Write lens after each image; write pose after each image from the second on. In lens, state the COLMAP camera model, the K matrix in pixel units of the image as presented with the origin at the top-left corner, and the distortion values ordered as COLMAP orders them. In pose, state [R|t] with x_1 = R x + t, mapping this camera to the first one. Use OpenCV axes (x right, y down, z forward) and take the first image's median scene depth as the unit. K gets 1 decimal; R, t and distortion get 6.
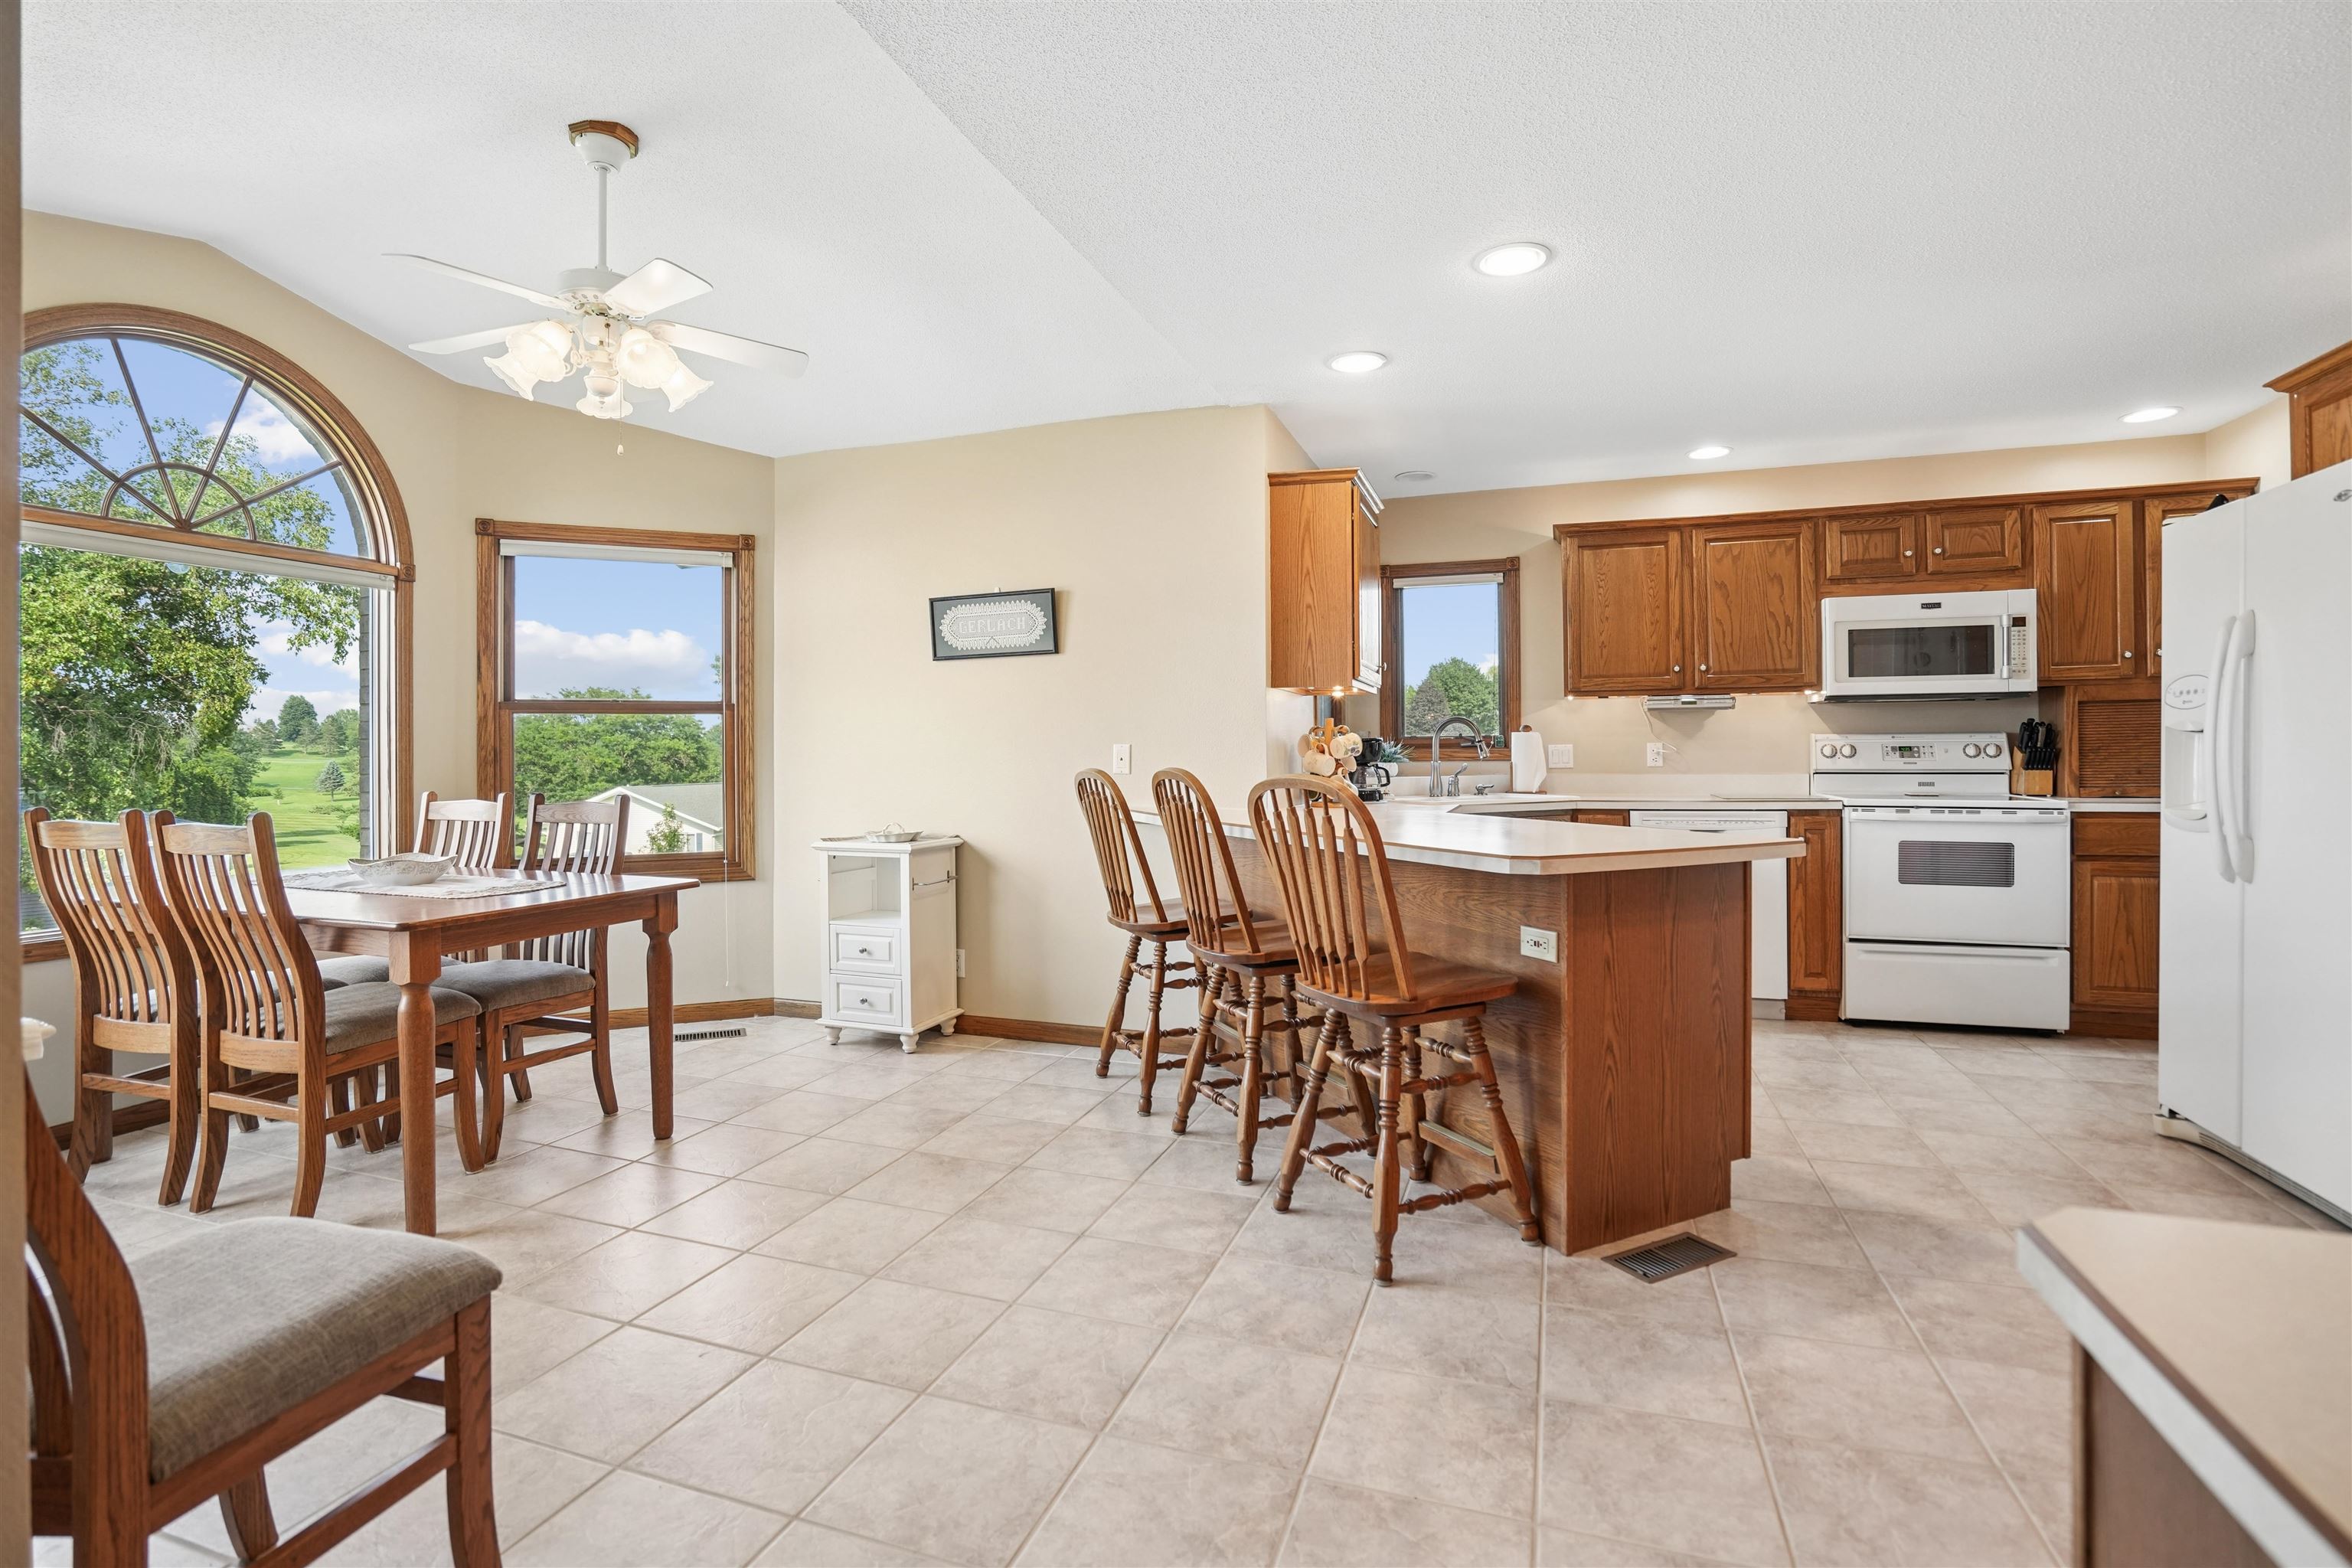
lens RADIAL K [[1098.5, 0, 1172.2], [0, 1098.5, 753.1], [0, 0, 1]] dist [-0.001094, -0.000118]
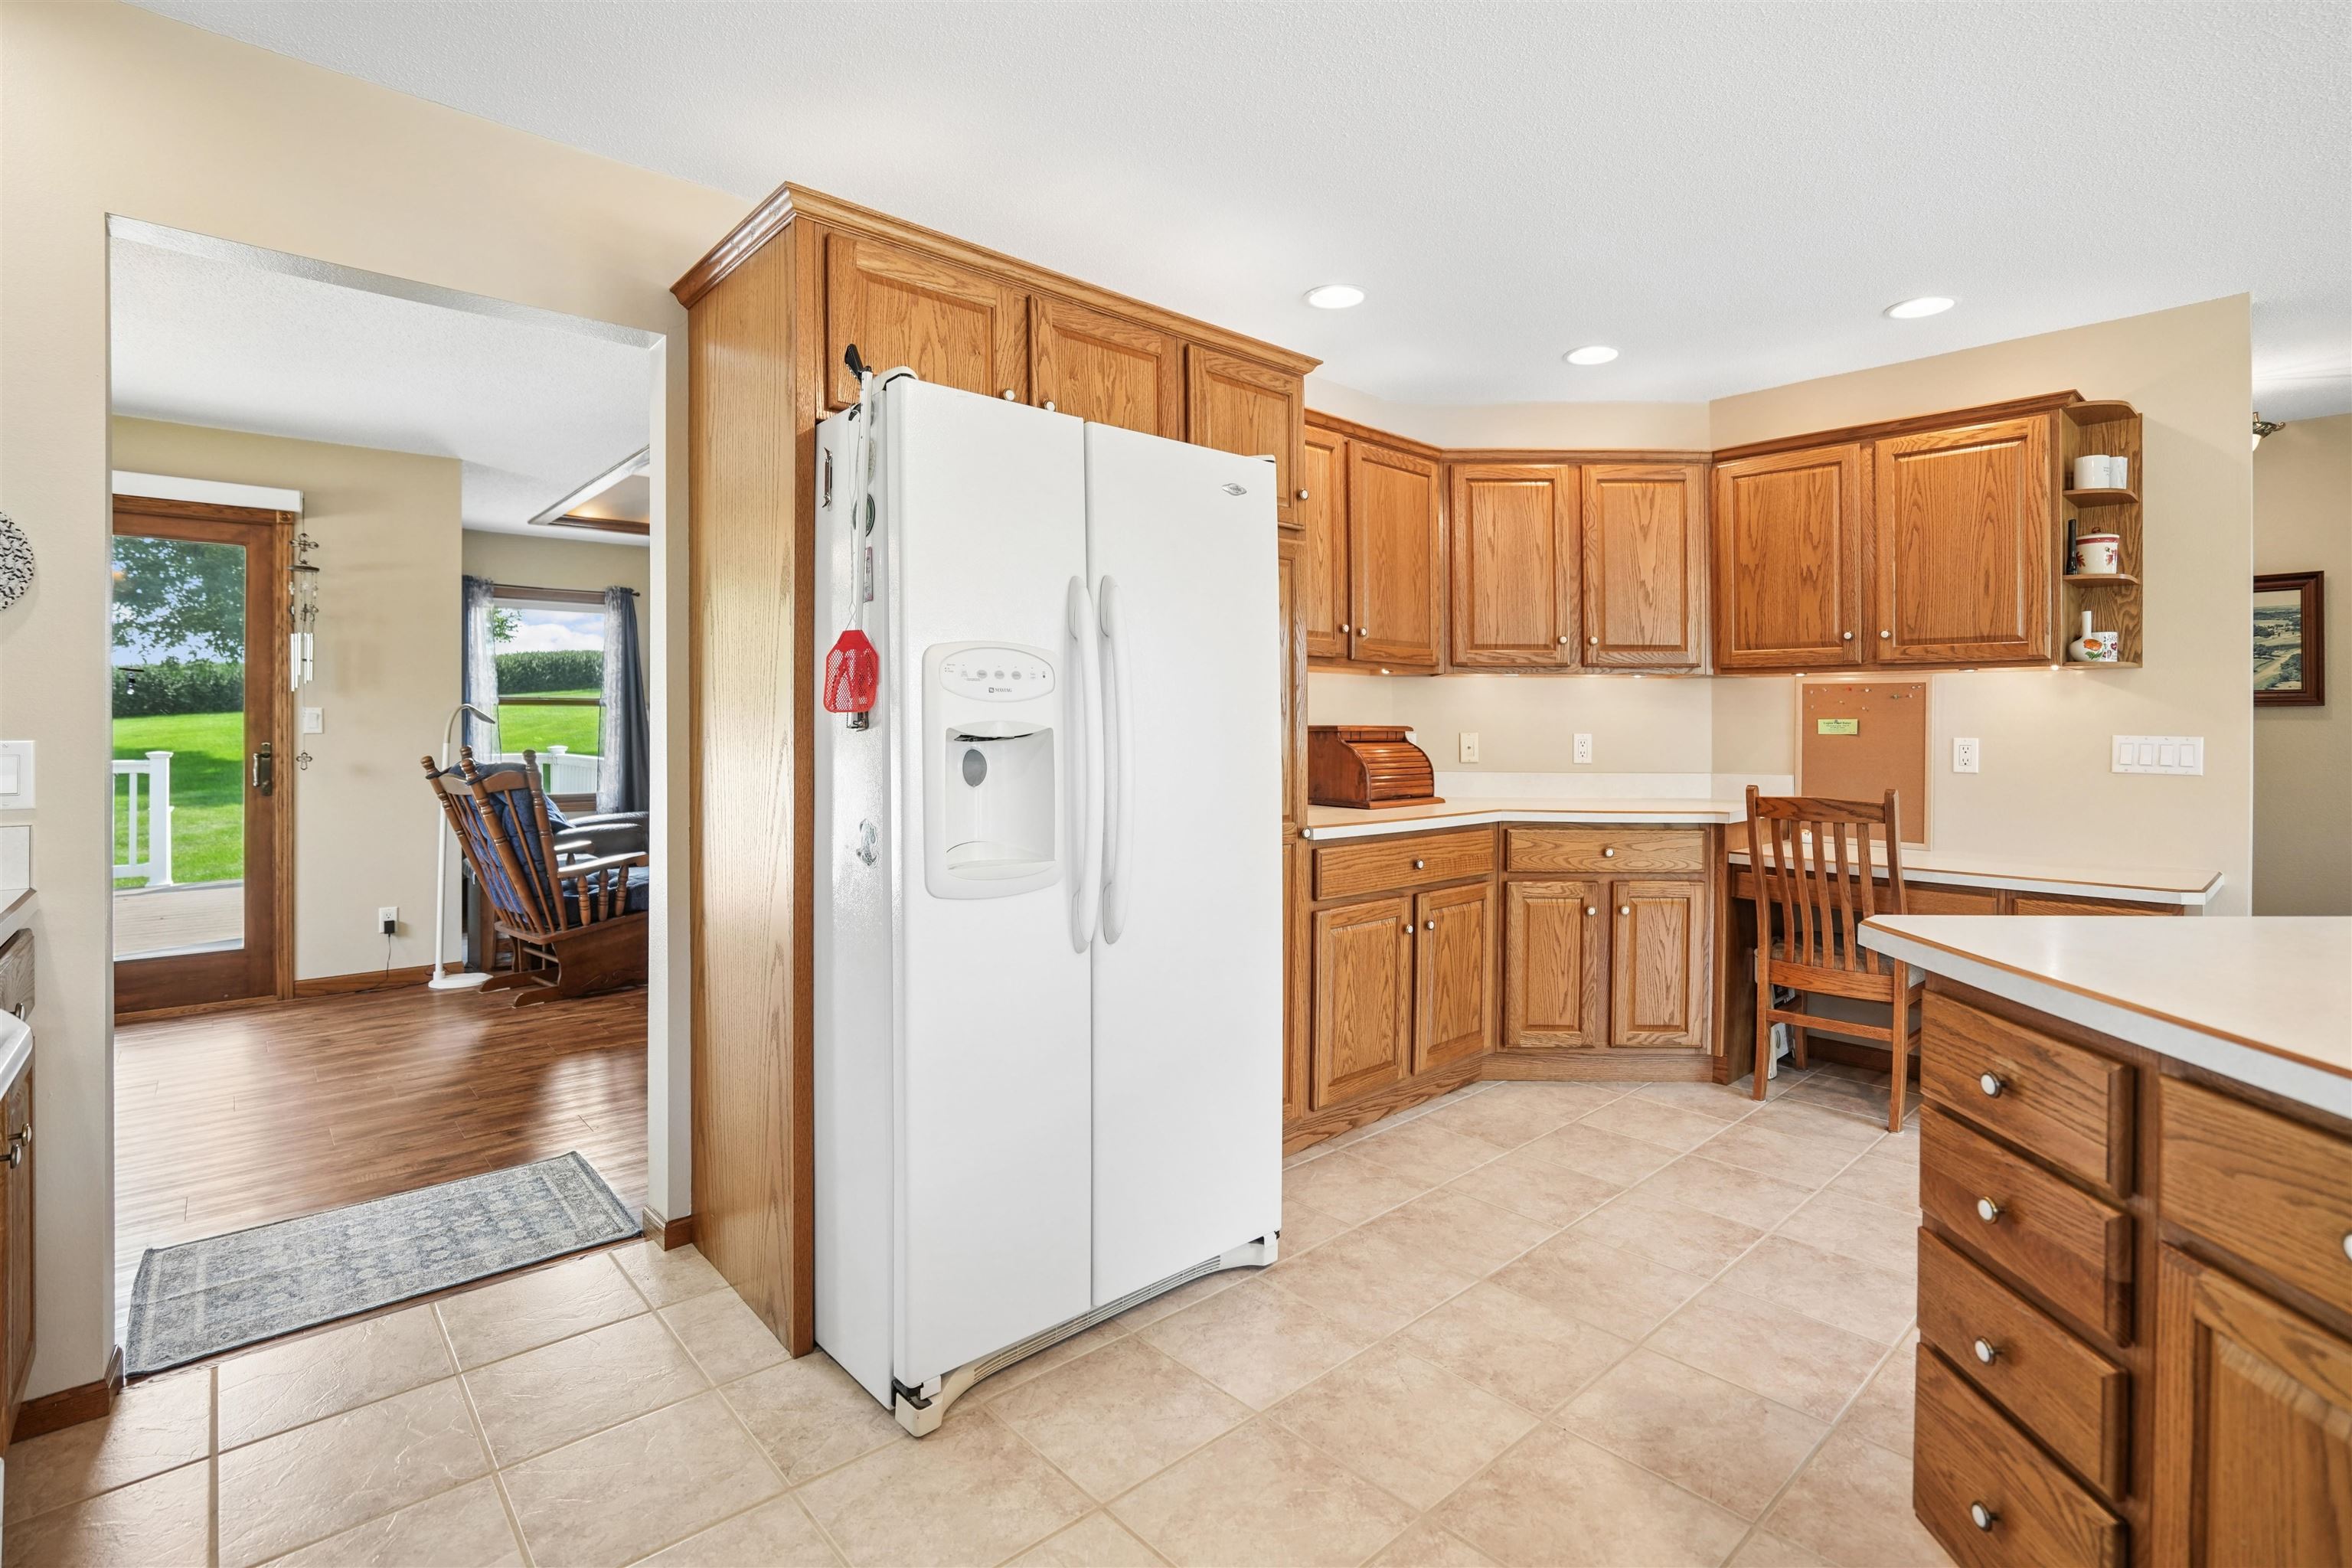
lens RADIAL K [[1101.6, 0, 1178.0], [0, 1101.6, 732.7], [0, 0, 1]] dist [-0.040025, -0.000017]
pose [[-0.874505, 0.008246, 0.484947, 0.369662], [0.008848, 0.999960, -0.001048, -0.014943], [-0.484936, 0.003375, -0.874543, 1.037565]]
